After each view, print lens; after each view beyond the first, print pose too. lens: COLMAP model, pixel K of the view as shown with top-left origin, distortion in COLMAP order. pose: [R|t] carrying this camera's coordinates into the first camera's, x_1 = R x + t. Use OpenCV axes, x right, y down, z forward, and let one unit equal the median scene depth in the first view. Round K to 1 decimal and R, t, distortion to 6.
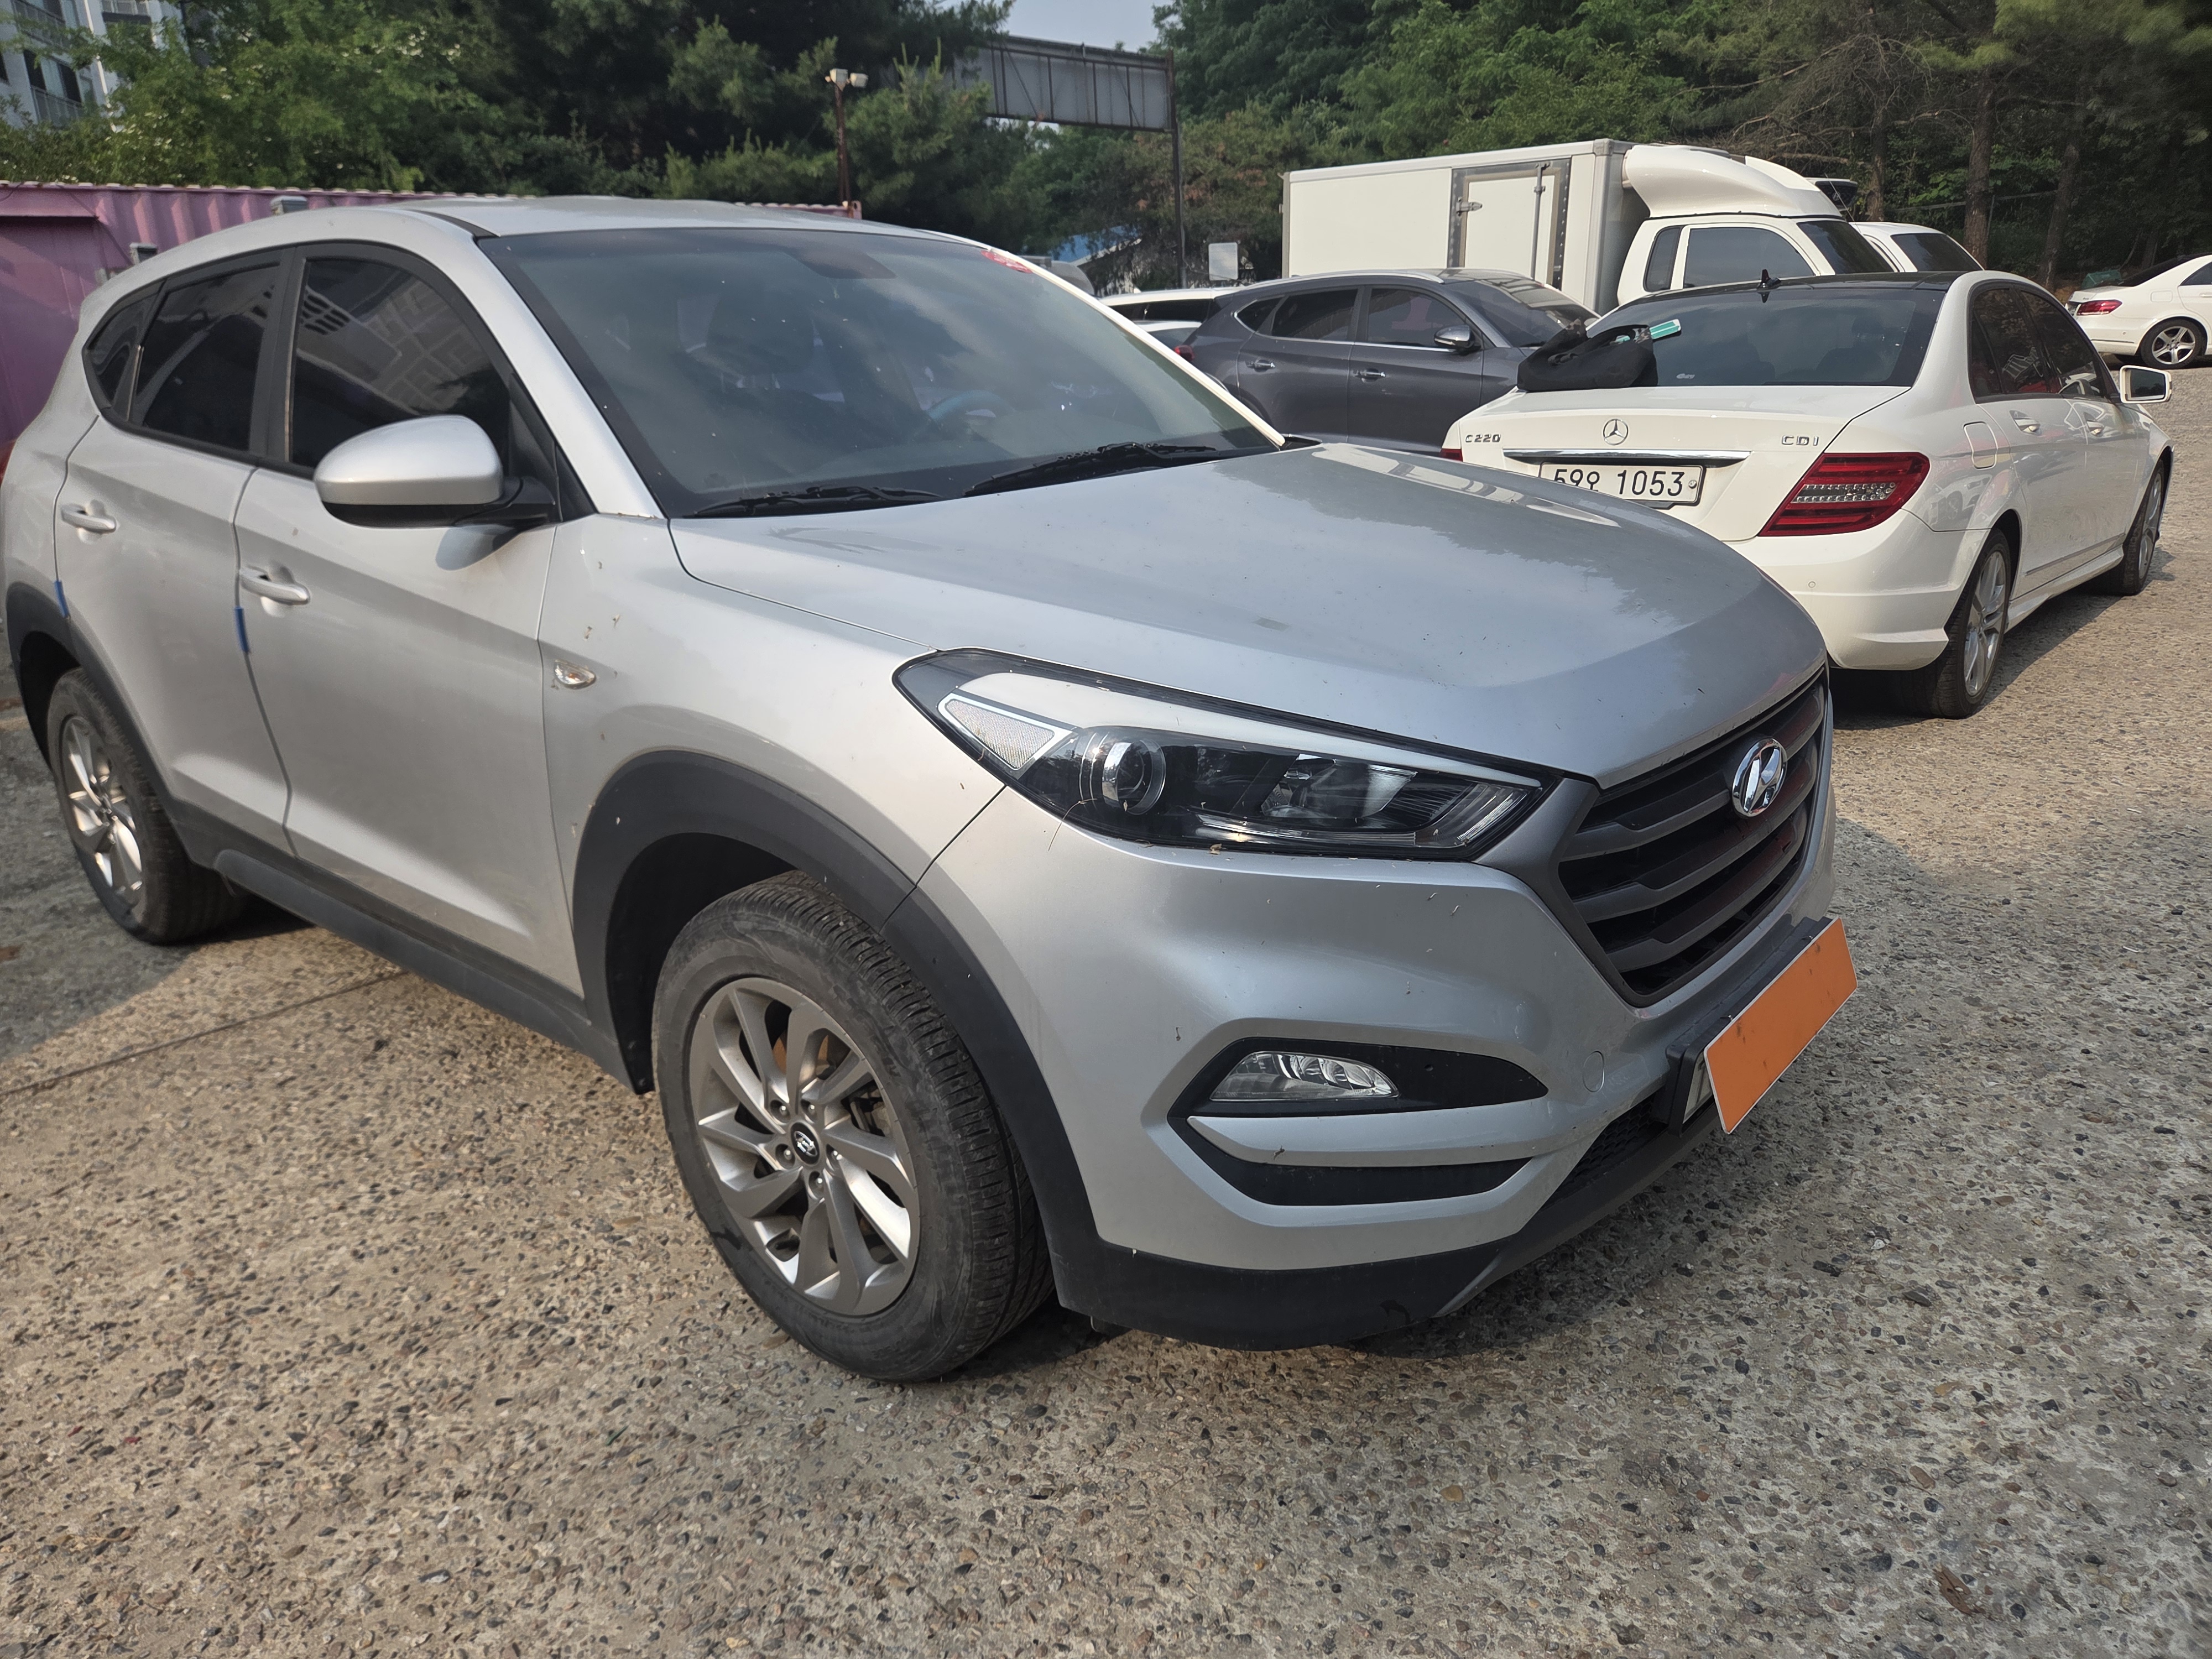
lens RADIAL K [[1521.9, 0, 1082.5], [0, 1521.9, 828.6], [0, 0, 1]] dist [0.052415, -0.055593]
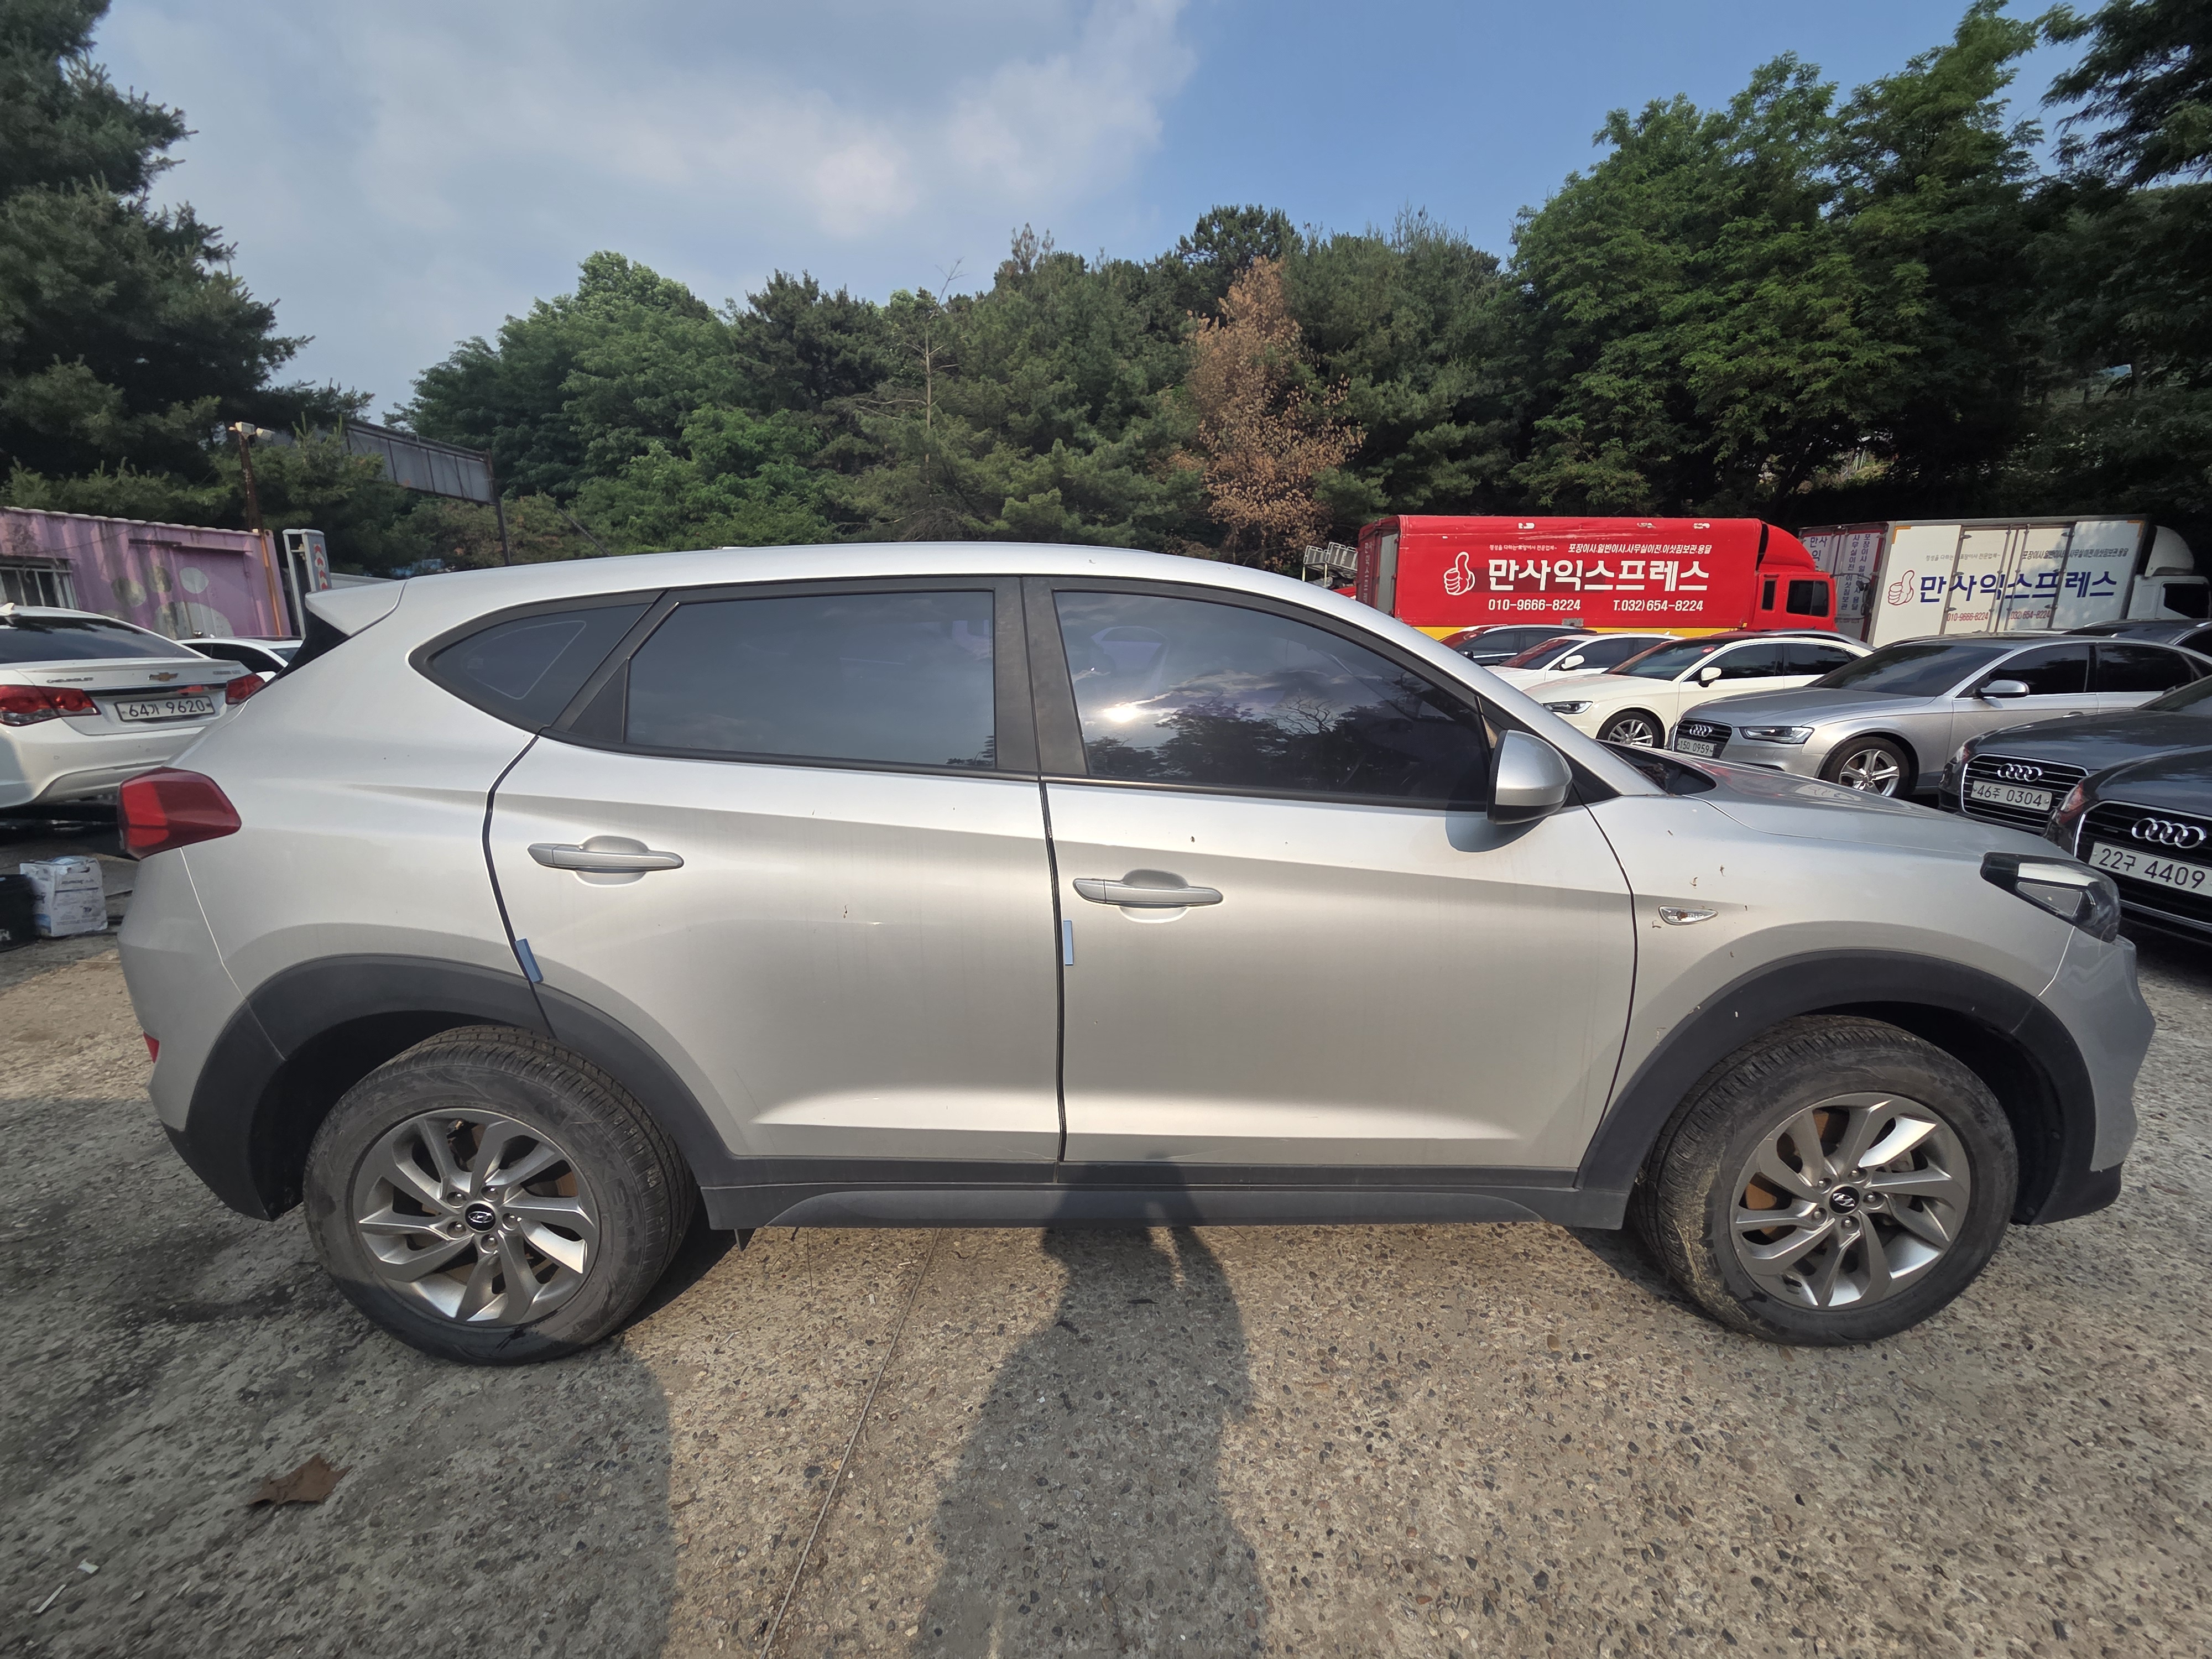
lens RADIAL K [[891.2, 0, 1111.0], [0, 891.2, 838.3], [0, 0, 1]] dist [0.000021, 0.000256]
pose [[0.744978, -0.113099, 0.657431, -0.137613], [0.180118, 0.983022, -0.034992, -0.027306], [-0.642312, 0.144483, 0.752701, 0.082056]]
